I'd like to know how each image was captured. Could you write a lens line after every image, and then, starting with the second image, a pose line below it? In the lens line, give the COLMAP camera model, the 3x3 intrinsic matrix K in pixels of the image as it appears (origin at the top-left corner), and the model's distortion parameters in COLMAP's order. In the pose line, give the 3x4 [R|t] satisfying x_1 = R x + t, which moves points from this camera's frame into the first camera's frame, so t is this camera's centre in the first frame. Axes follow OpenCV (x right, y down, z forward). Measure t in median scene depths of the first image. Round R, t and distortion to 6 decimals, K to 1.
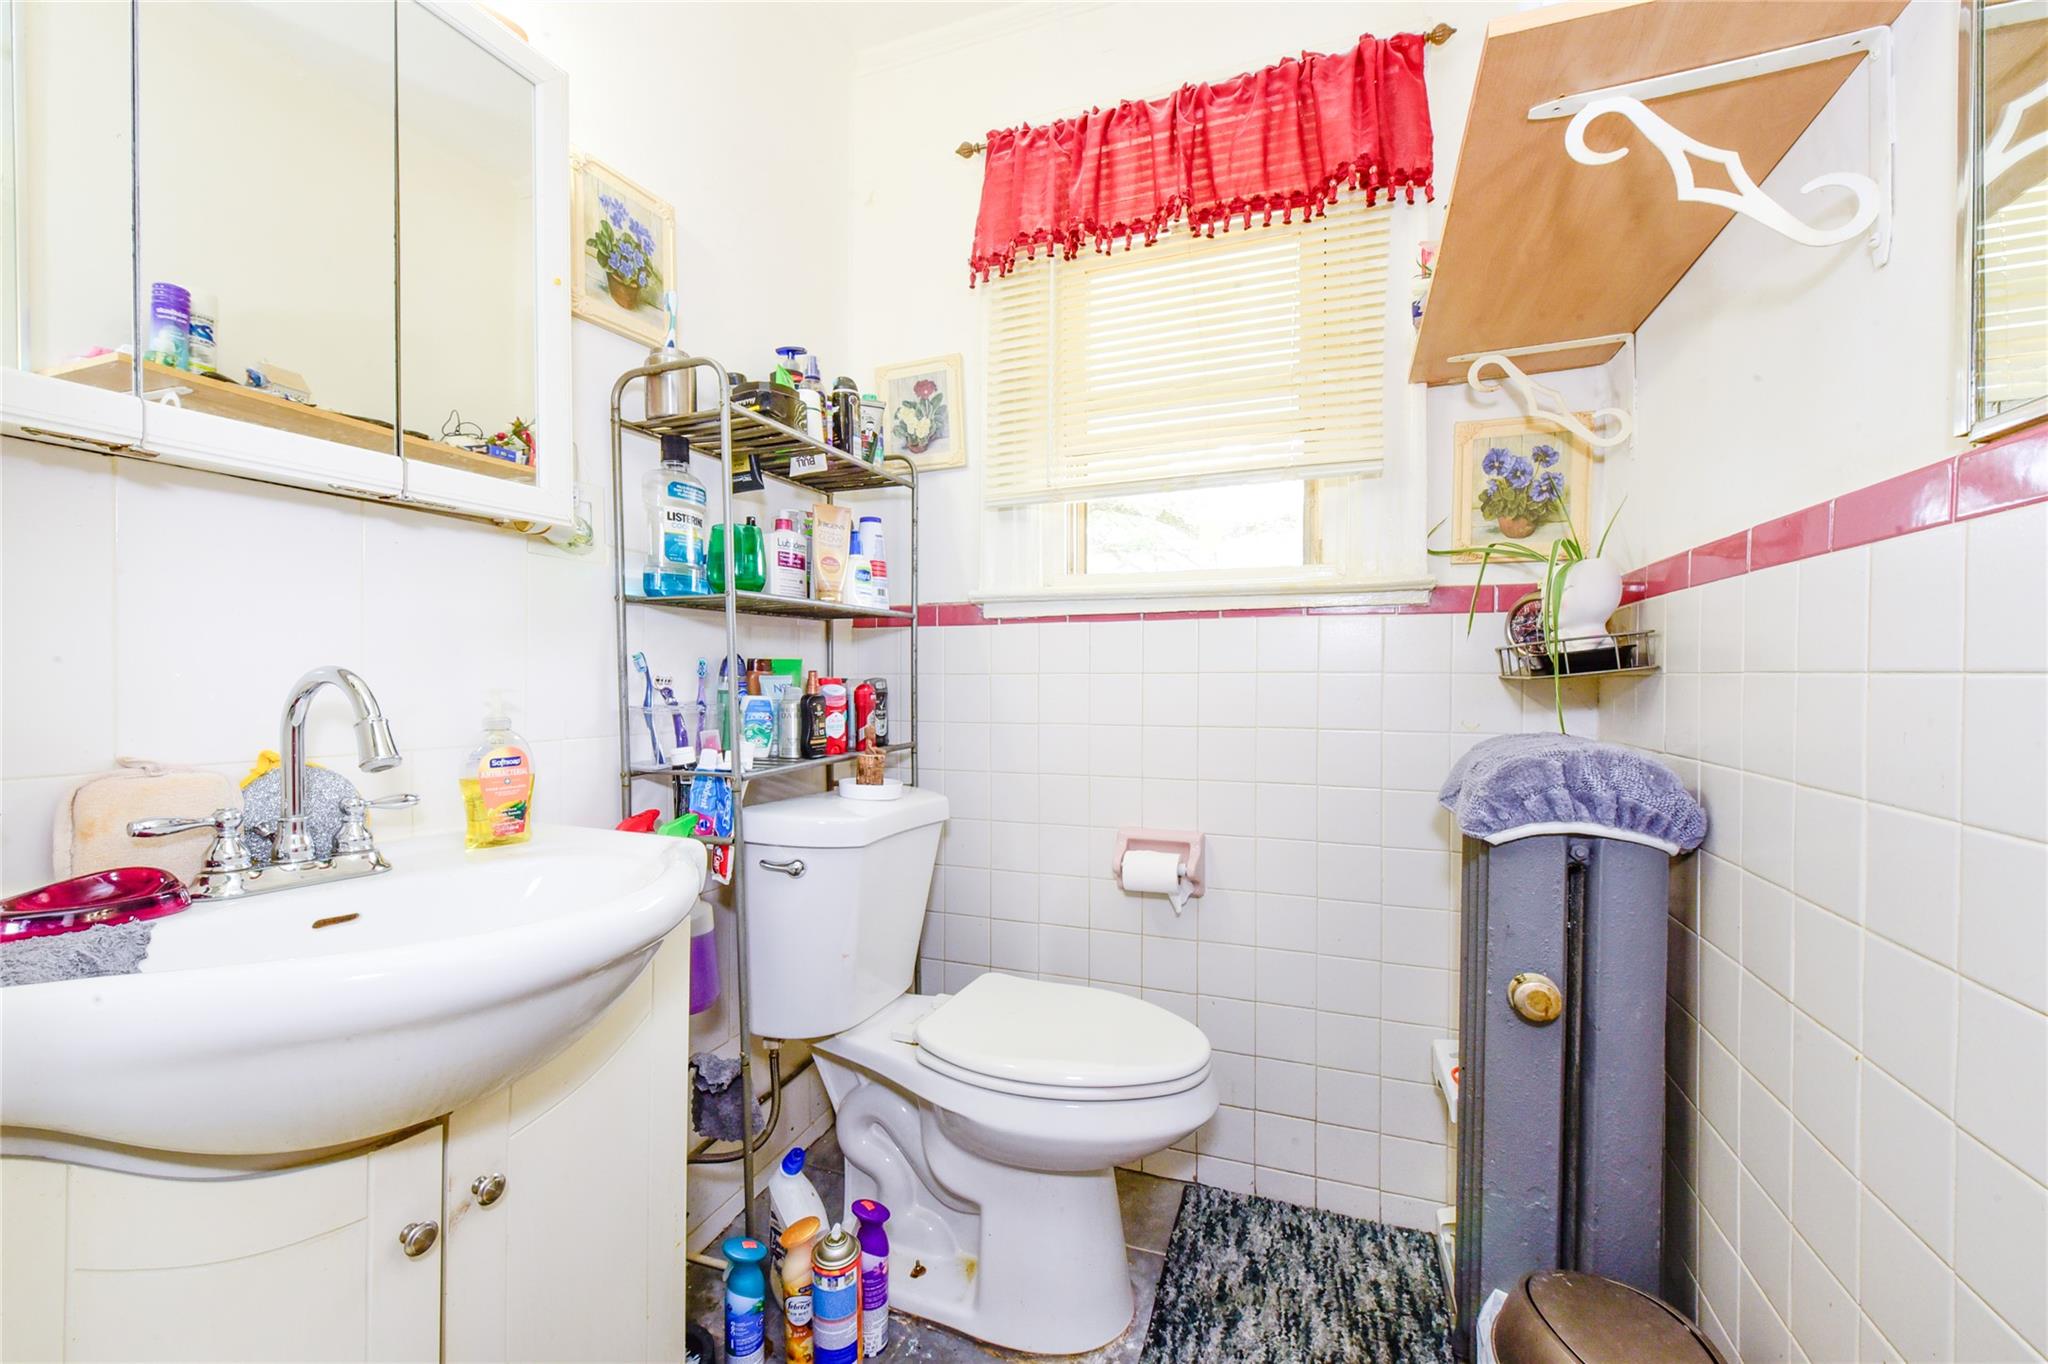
lens RADIAL K [[833.4, 0, 1015.6], [0, 833.4, 679.8], [0, 0, 1]] dist [0.006216, -0.002722]
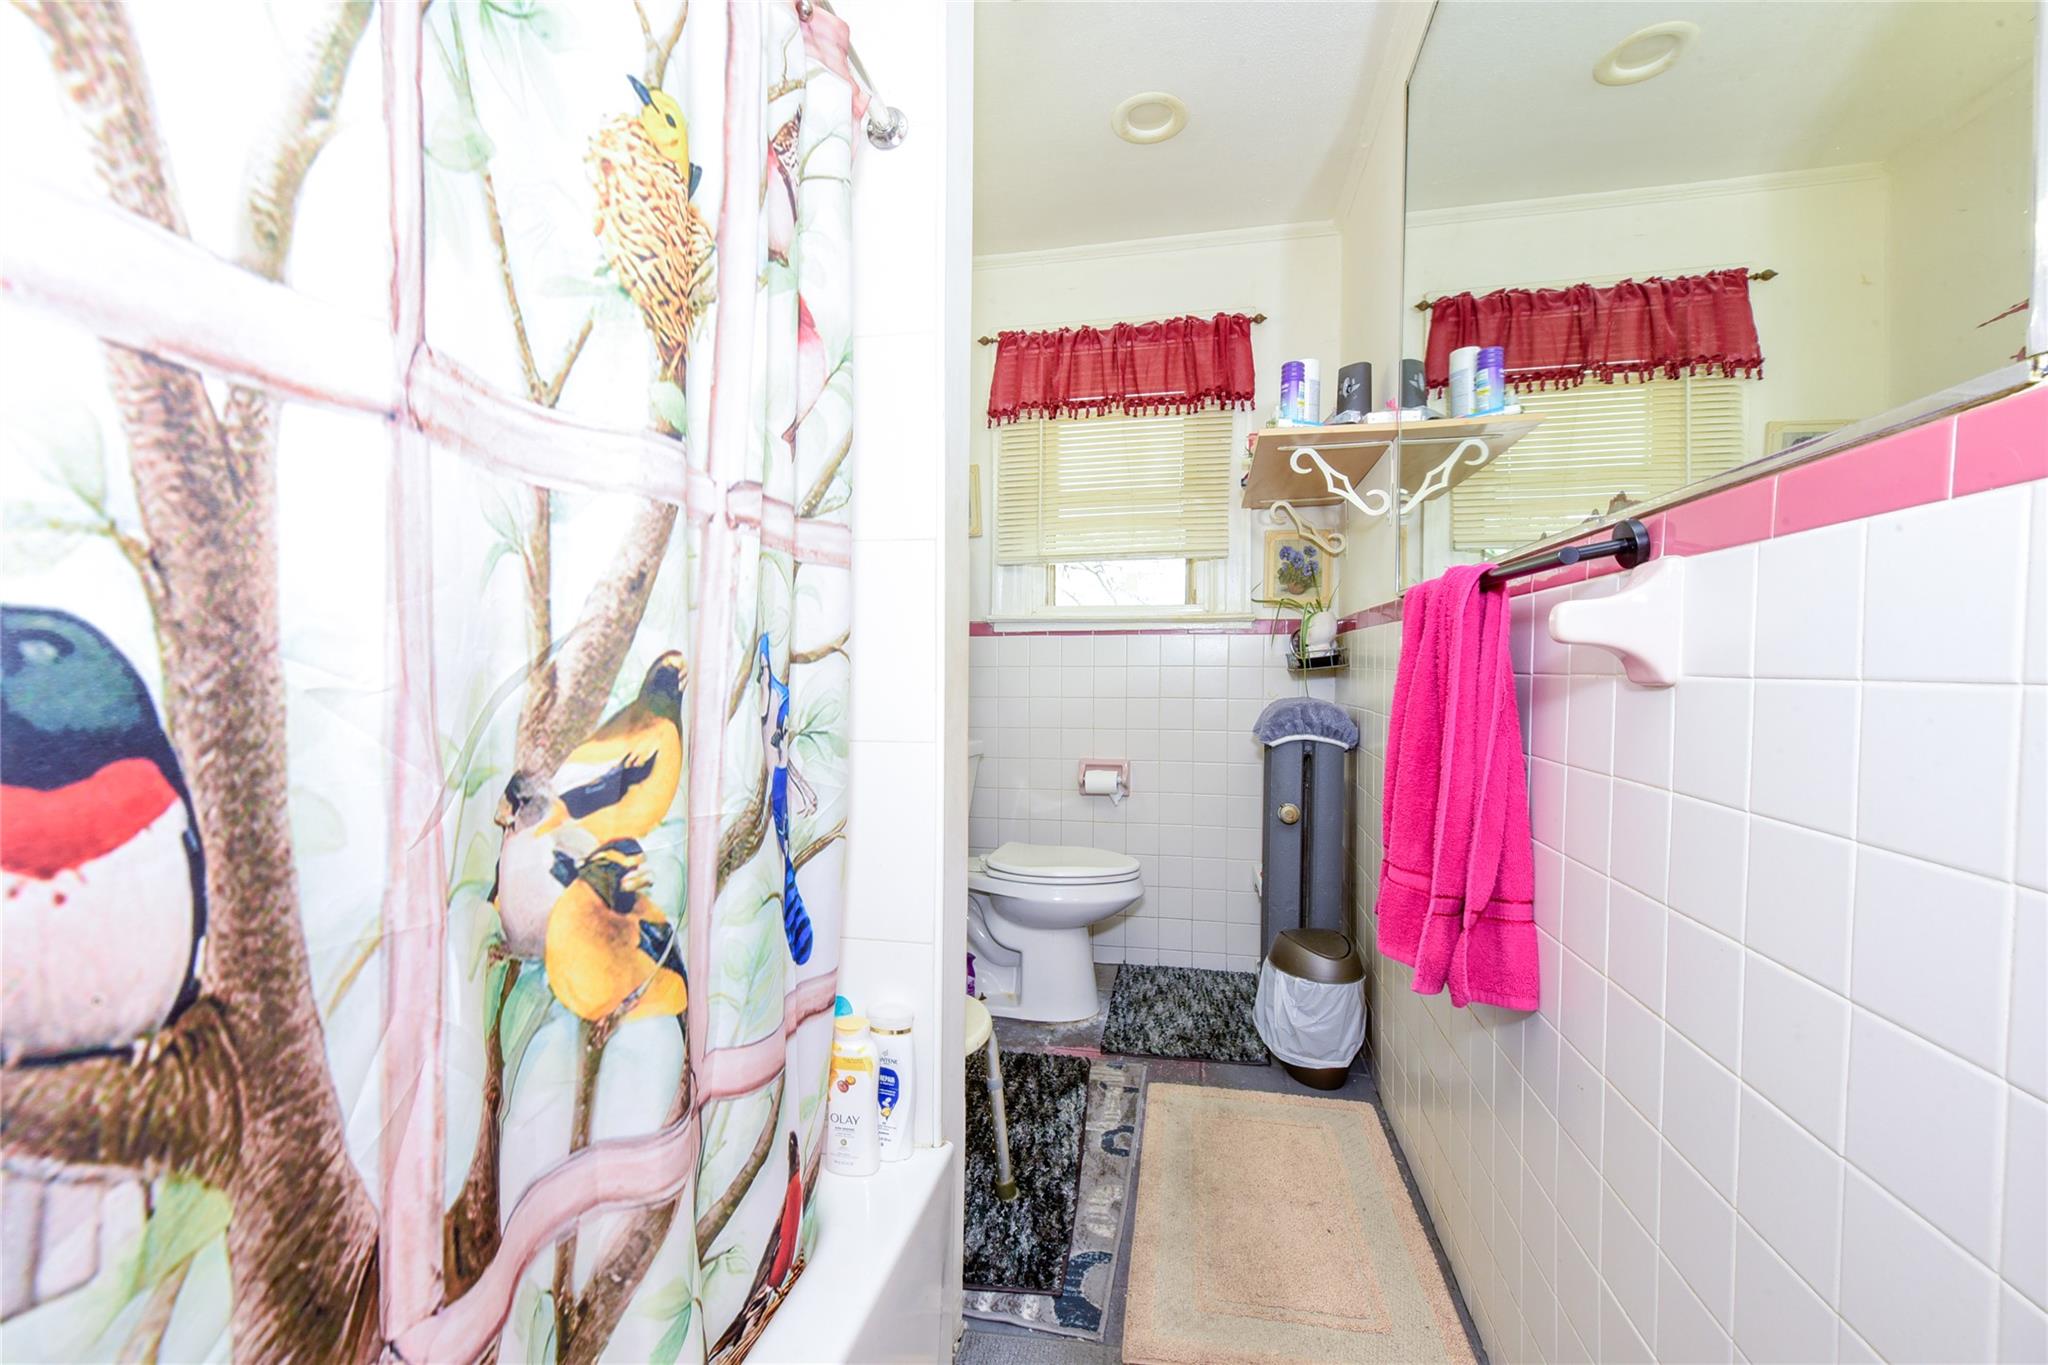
lens RADIAL K [[833.4, 0, 1028.3], [0, 833.4, 683.7], [0, 0, 1]] dist [0.006216, -0.002722]
pose [[0.986752, -0.005485, 0.162144, -0.277758], [0.002083, 0.999774, 0.021142, -0.010151], [-0.162223, -0.020524, 0.986541, -0.704875]]
